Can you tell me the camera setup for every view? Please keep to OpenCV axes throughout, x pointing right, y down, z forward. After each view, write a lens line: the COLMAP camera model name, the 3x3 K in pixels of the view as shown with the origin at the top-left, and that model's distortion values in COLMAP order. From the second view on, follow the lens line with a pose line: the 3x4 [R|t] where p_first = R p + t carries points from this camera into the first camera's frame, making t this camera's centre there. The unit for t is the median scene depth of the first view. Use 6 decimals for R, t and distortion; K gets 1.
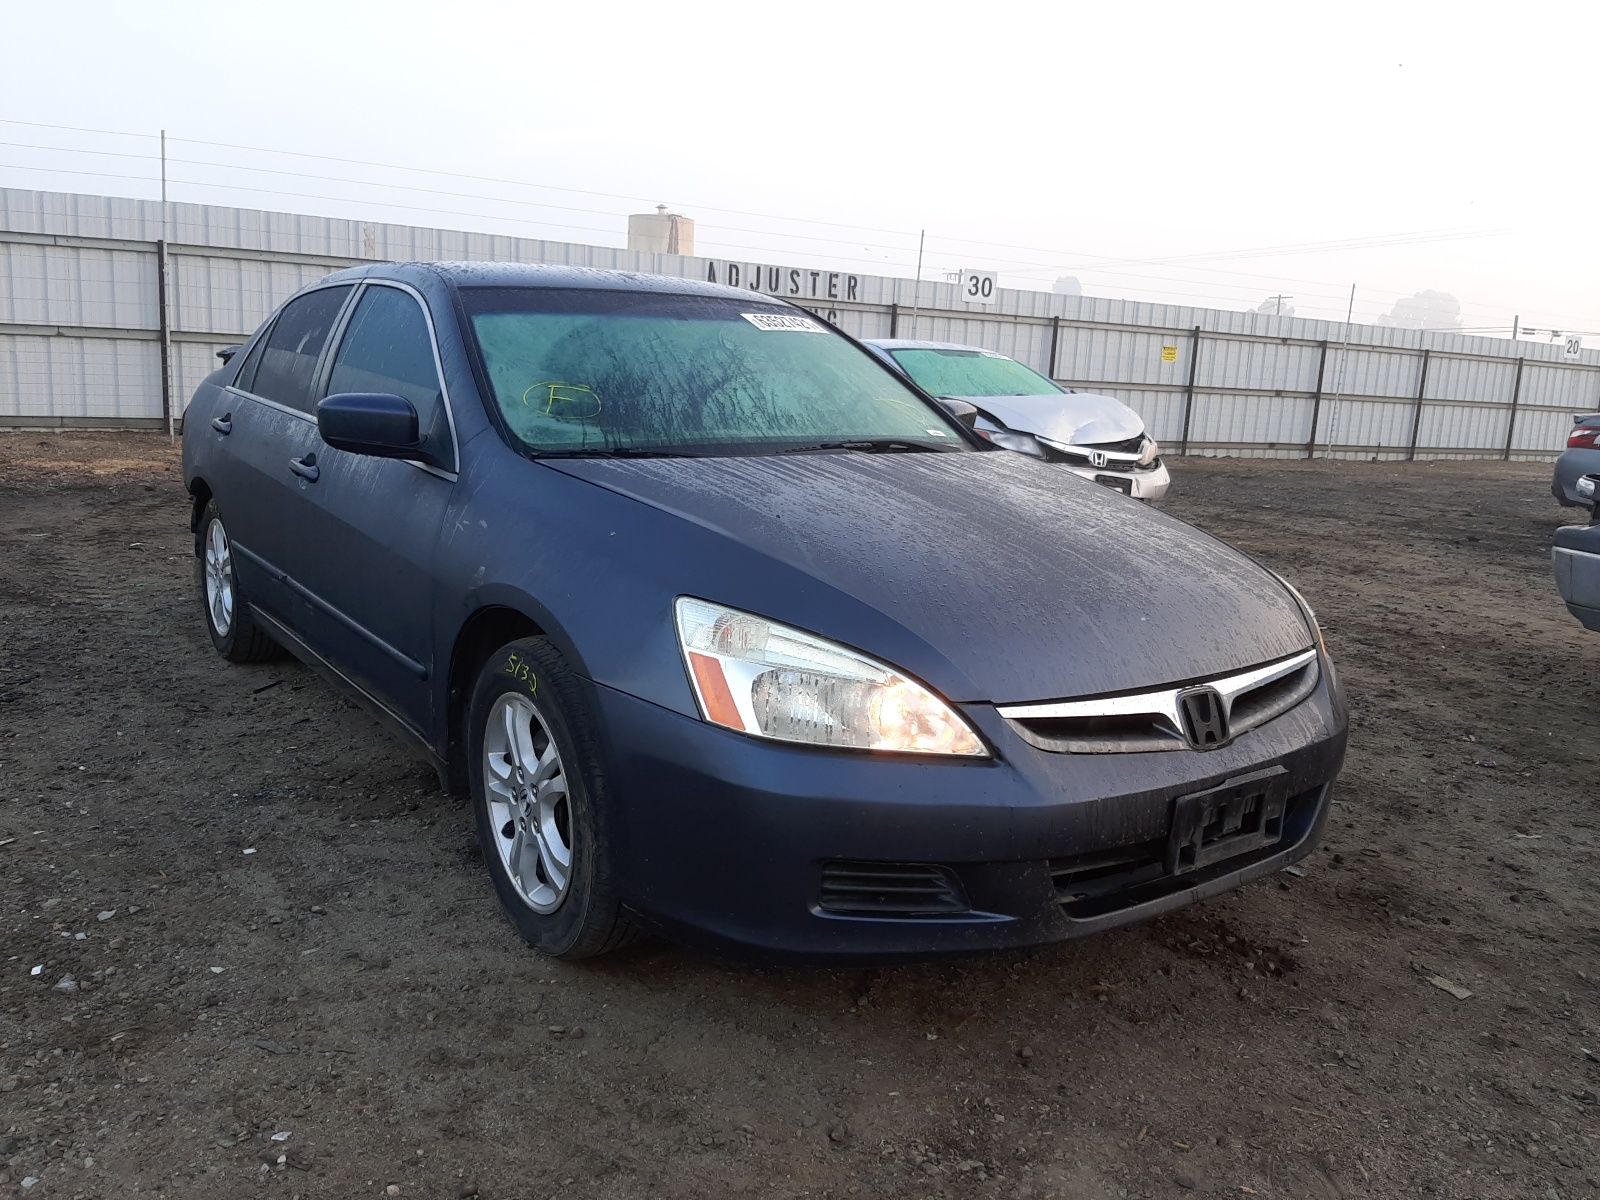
lens RADIAL K [[1208.1, 0, 800.0], [0, 1208.1, 600.0], [0, 0, 1]] dist [-0.043661, 0.001476]
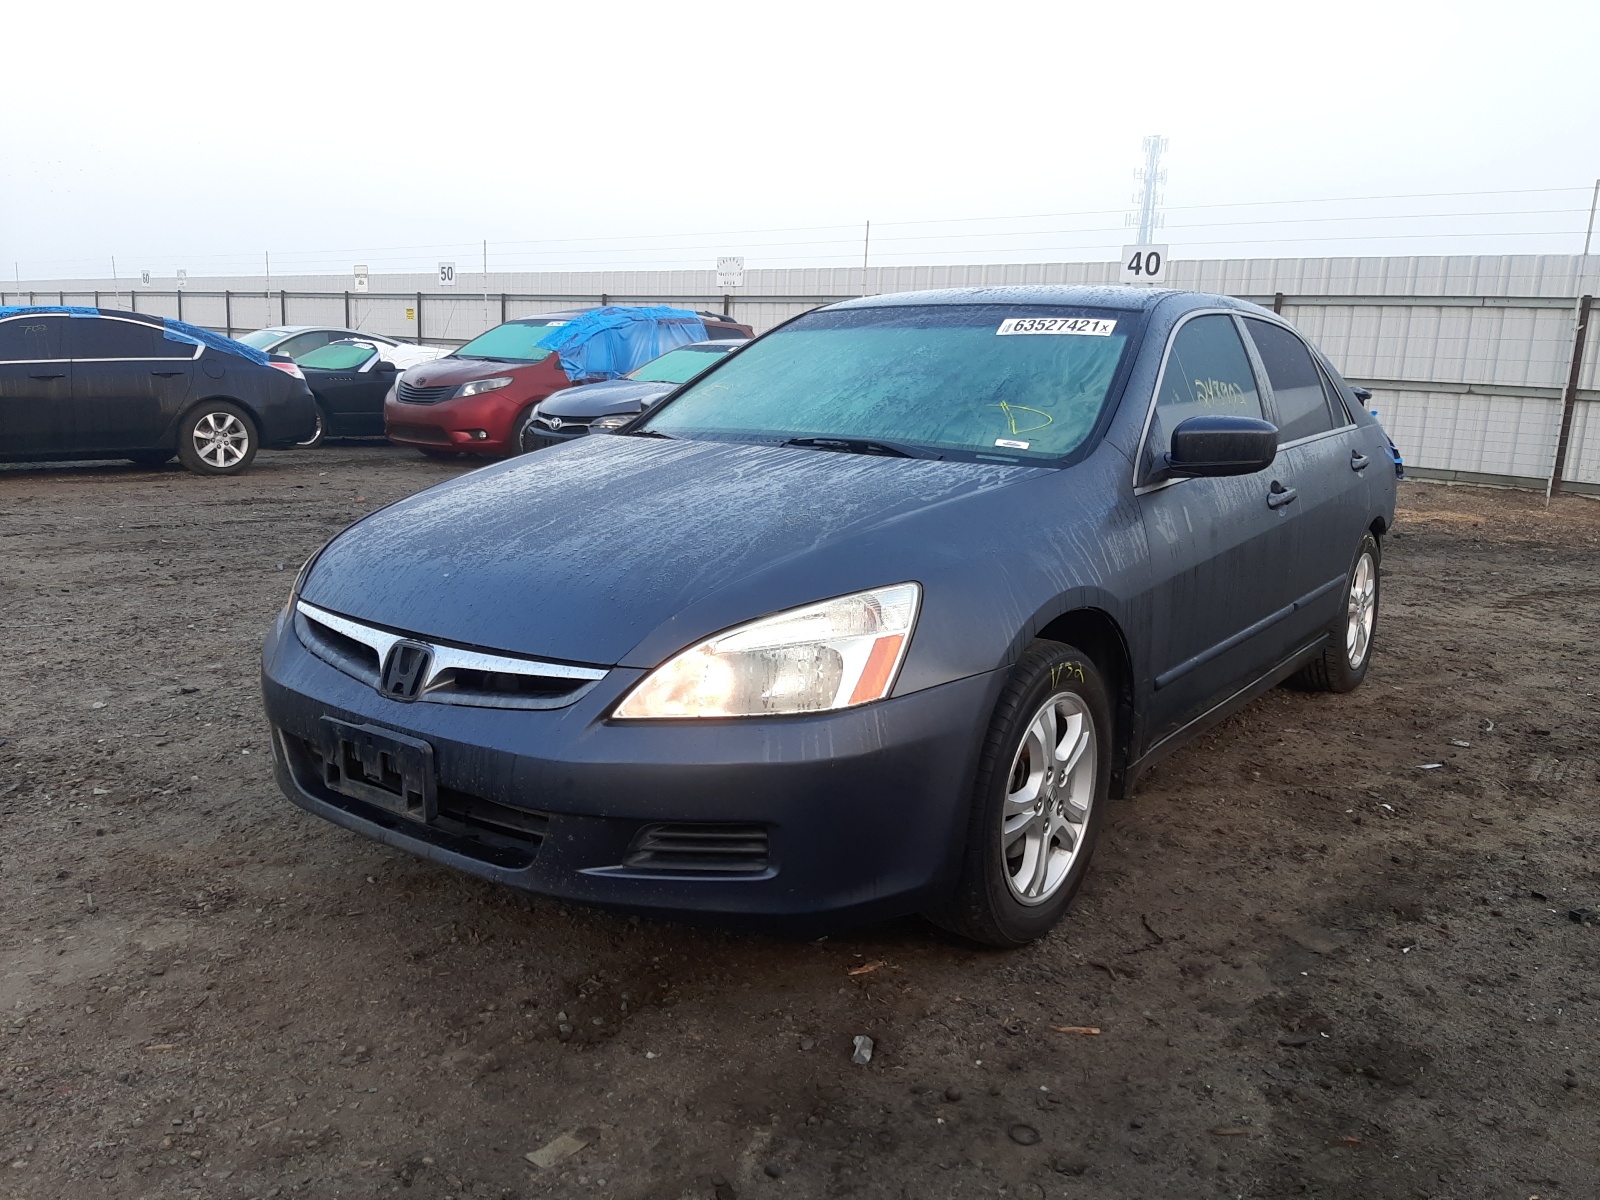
lens RADIAL K [[1212.2, 0, 798.1], [0, 1212.2, 608.9], [0, 0, 1]] dist [-0.048581, -0.001708]
pose [[0.347188, 0.149593, -0.925787, 0.855920], [-0.195481, 0.977054, 0.084568, -0.064504], [0.917195, 0.151613, 0.368465, 0.563302]]
